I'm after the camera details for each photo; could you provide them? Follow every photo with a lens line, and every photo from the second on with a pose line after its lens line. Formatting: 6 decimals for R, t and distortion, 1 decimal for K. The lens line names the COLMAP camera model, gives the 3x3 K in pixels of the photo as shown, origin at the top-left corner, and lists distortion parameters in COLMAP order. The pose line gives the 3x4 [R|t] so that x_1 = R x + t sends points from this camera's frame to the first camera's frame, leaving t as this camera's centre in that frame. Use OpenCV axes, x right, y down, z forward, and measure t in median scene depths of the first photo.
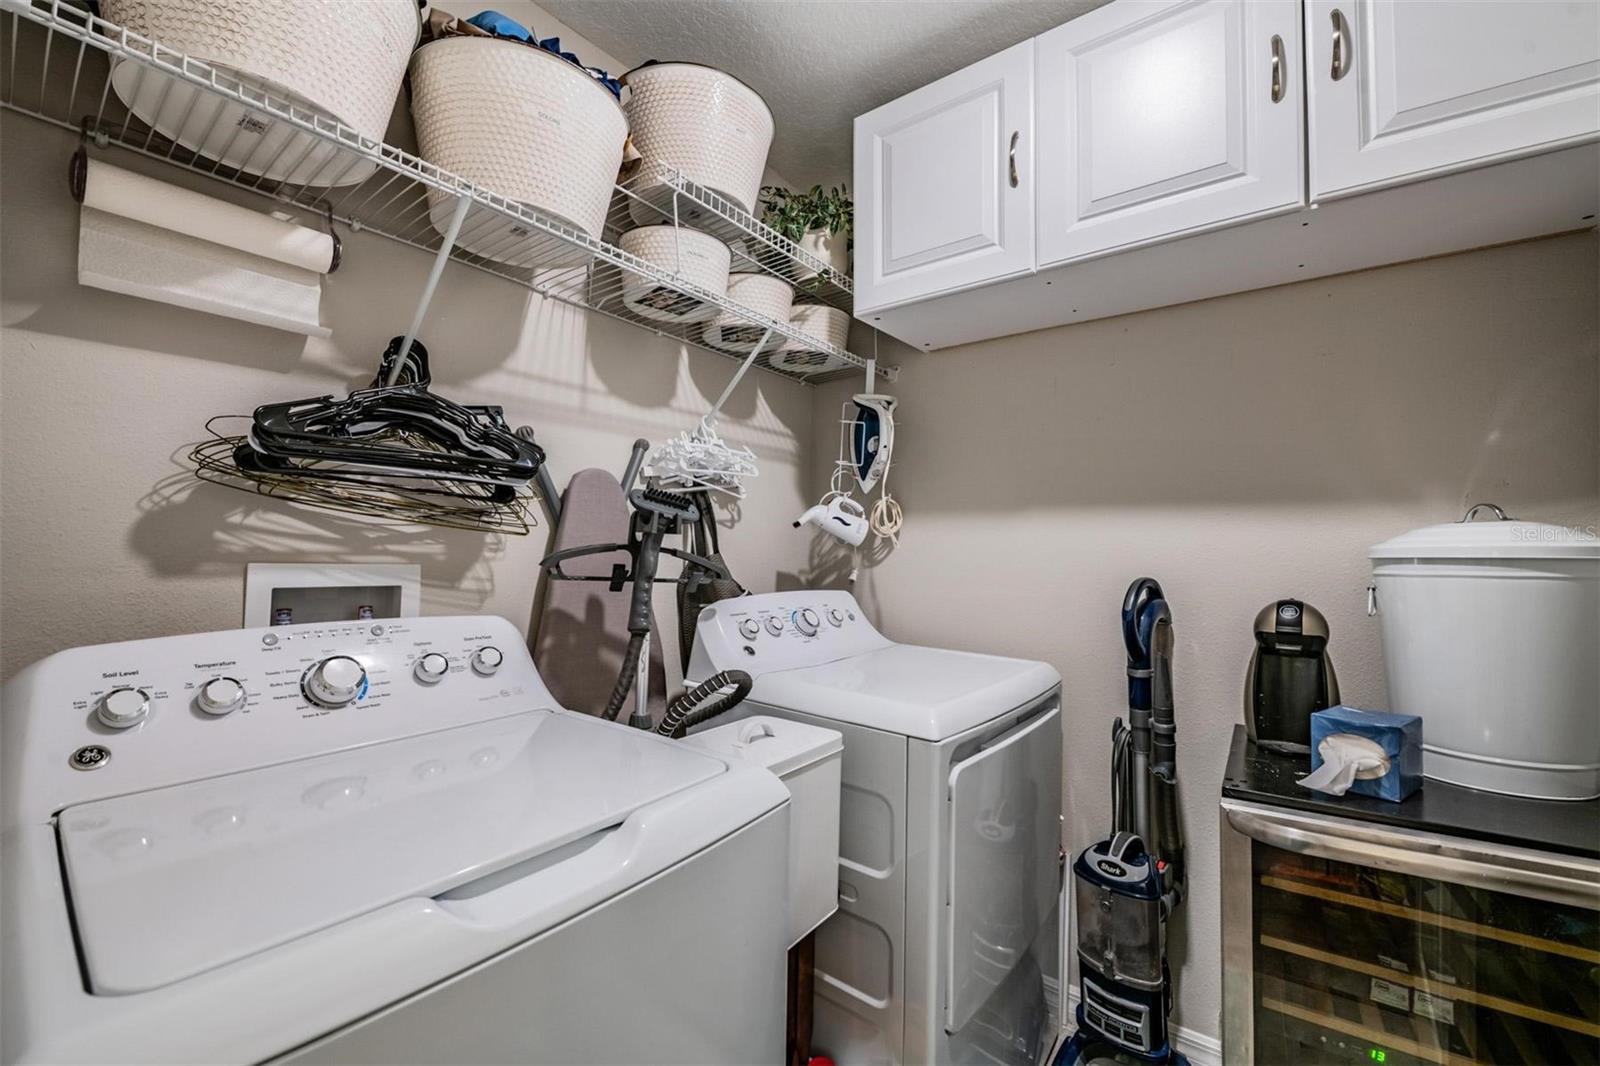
lens RADIAL K [[622.1, 0, 804.4], [0, 622.1, 531.4], [0, 0, 1]] dist [-0.000030, -0.000344]
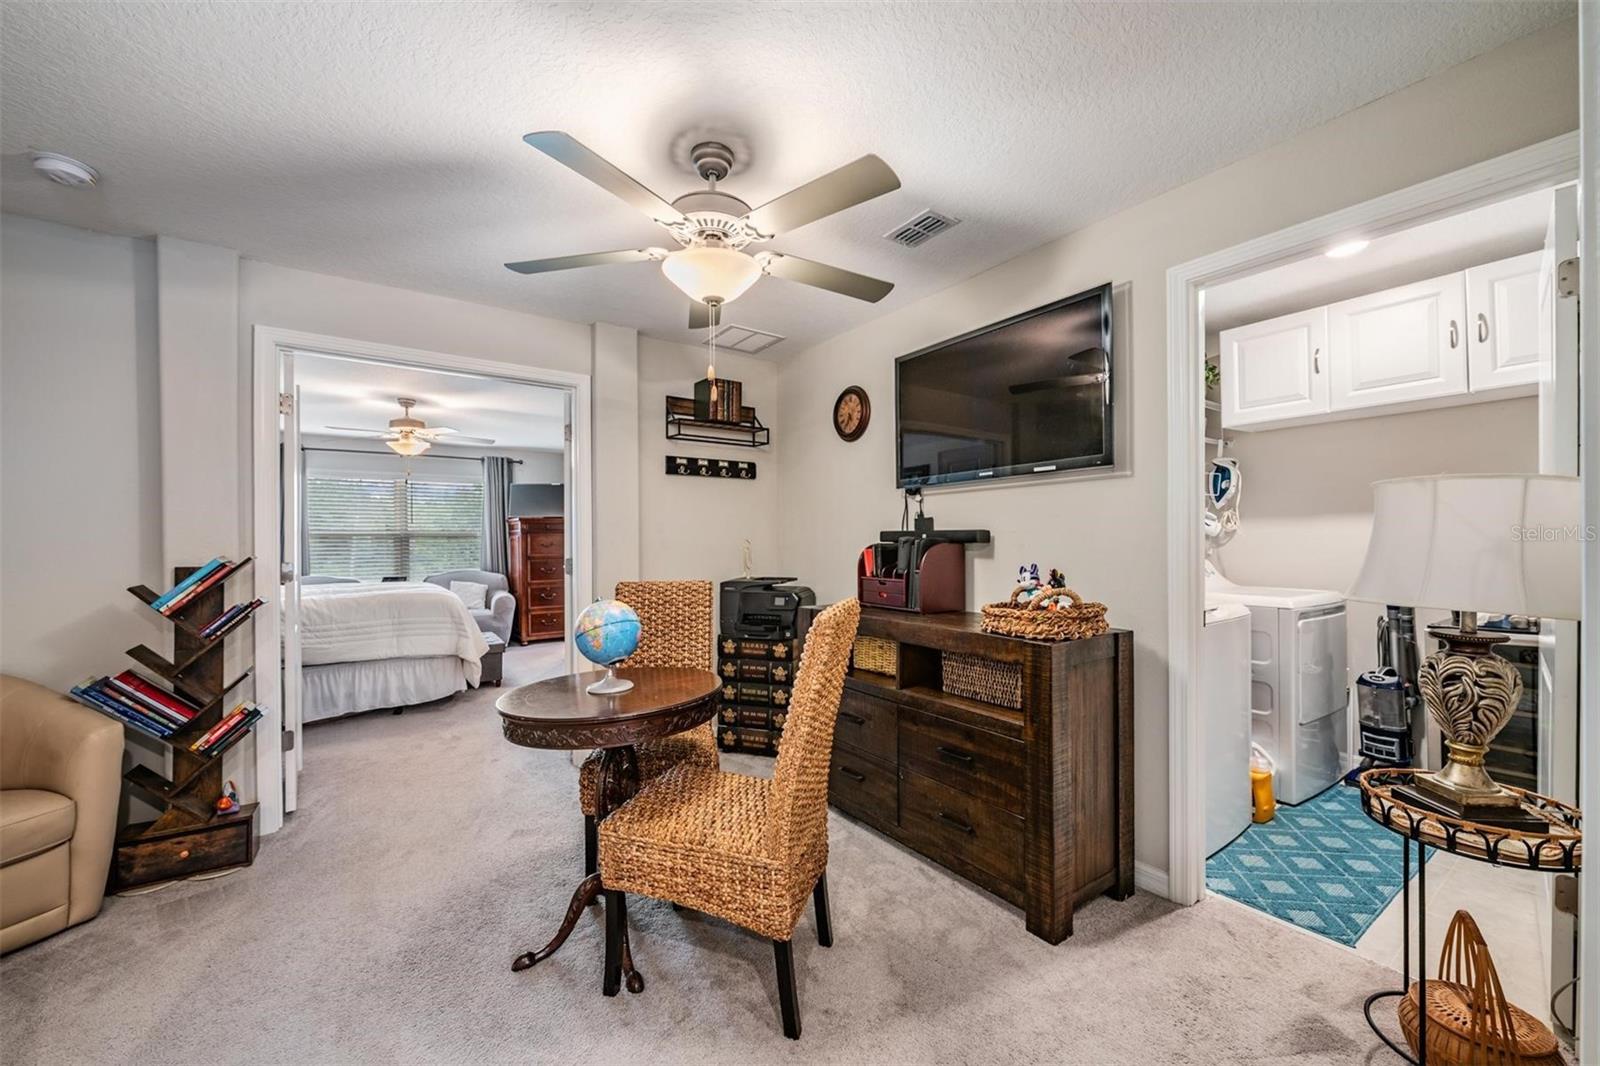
lens RADIAL K [[611.4, 0, 793.1], [0, 611.4, 538.9], [0, 0, 1]] dist [-0.006251, -0.000068]
pose [[0.946783, -0.025338, -0.320873, -0.739935], [0.030979, 0.999442, 0.012487, -0.045211], [0.320377, -0.021763, 0.947040, -1.641986]]
